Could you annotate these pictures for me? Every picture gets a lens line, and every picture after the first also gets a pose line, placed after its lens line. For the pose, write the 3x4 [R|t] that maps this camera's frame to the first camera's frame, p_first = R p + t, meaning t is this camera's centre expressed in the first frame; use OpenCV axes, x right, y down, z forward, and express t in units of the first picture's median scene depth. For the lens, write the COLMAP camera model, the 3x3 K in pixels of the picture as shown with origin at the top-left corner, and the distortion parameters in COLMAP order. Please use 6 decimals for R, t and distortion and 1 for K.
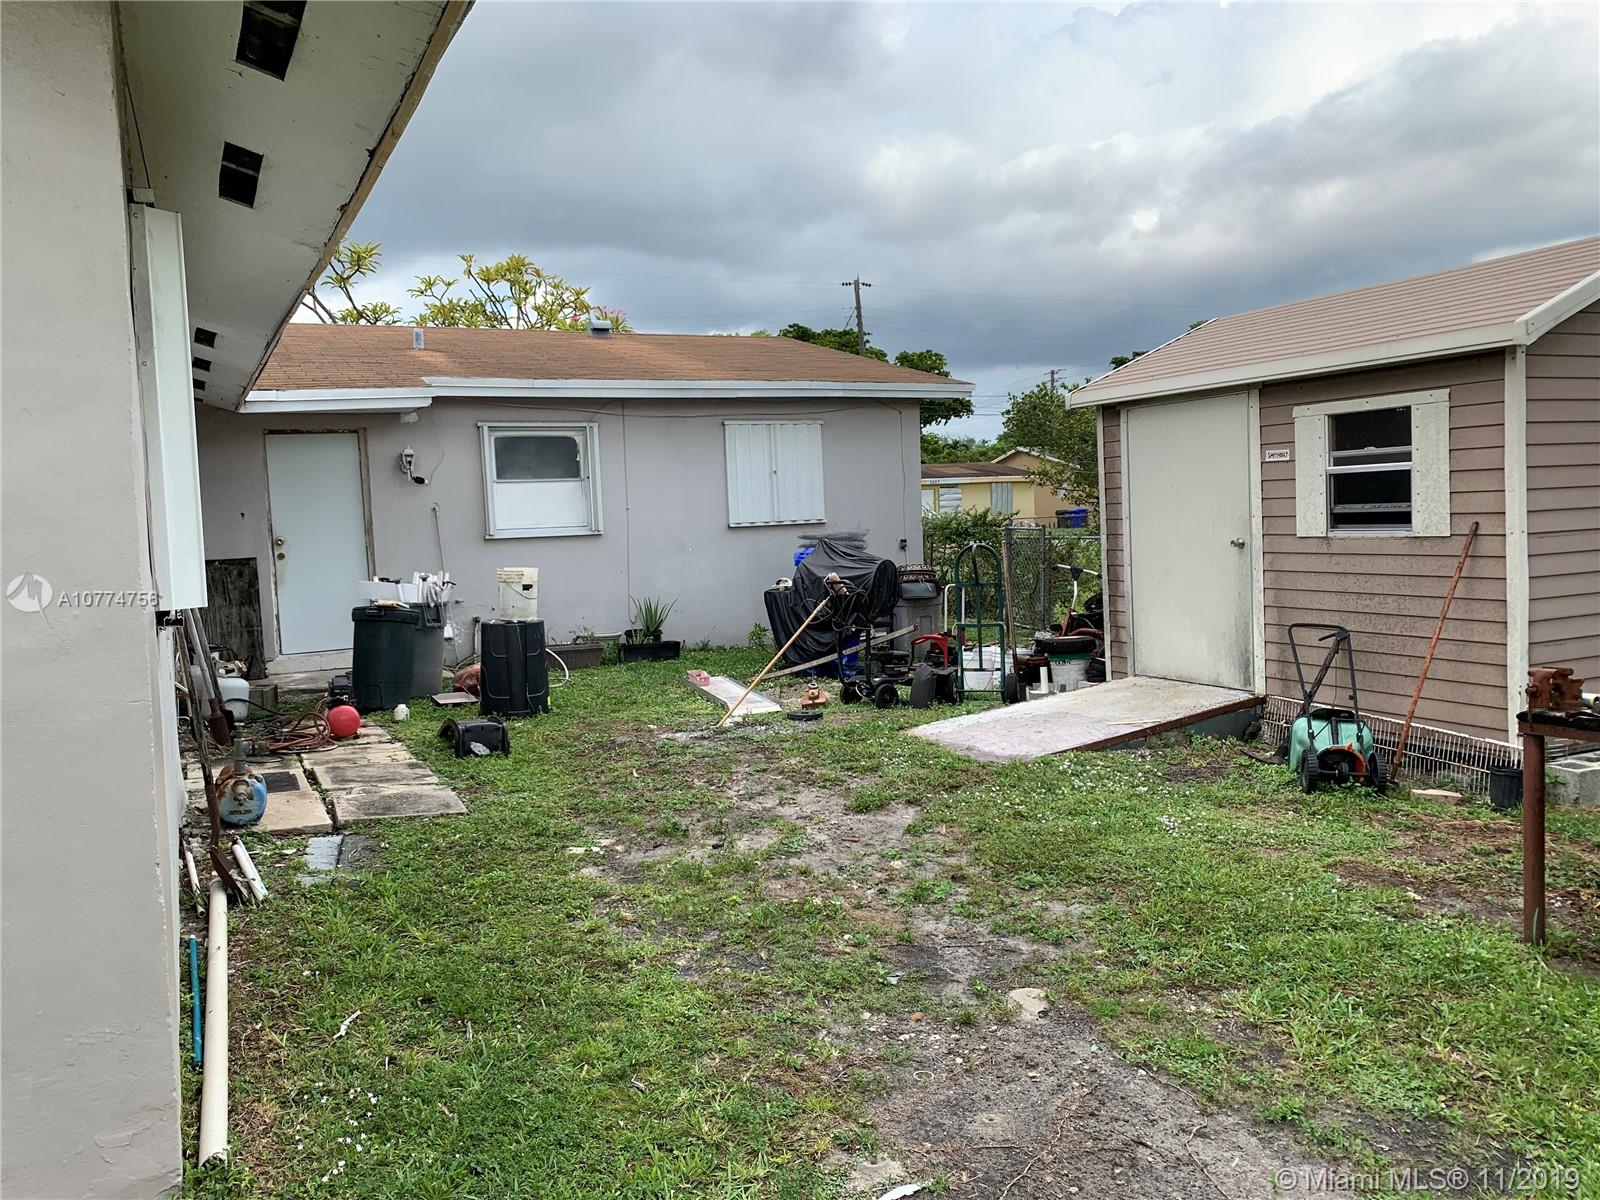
lens RADIAL K [[1260.9, 0, 800.0], [0, 1260.9, 600.0], [0, 0, 1]] dist [-0.003379, -0.001881]
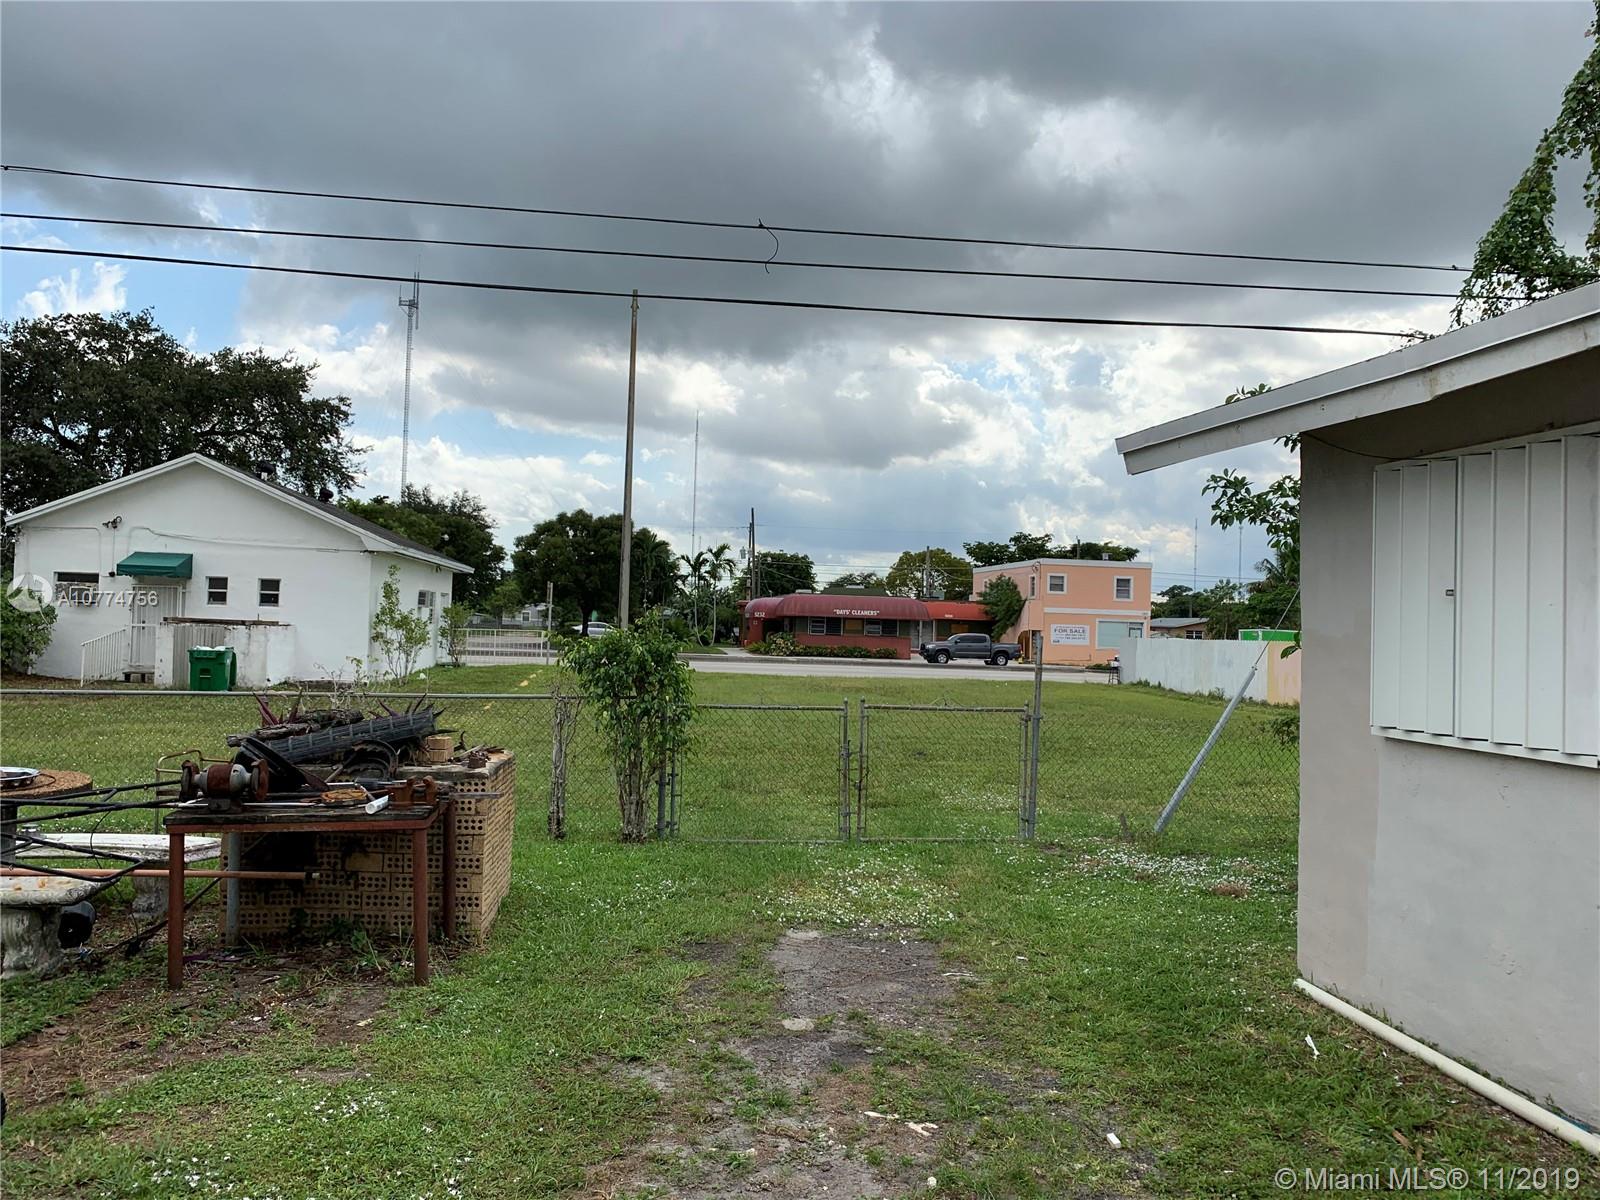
lens RADIAL K [[1260.9, 0, 800.0], [0, 1260.9, 600.0], [0, 0, 1]] dist [-0.003379, -0.001881]
pose [[-0.951139, 0.022701, 0.307928, -0.248273], [0.031471, 0.999227, 0.023543, -0.168724], [-0.307156, 0.032083, -0.951118, 2.258875]]
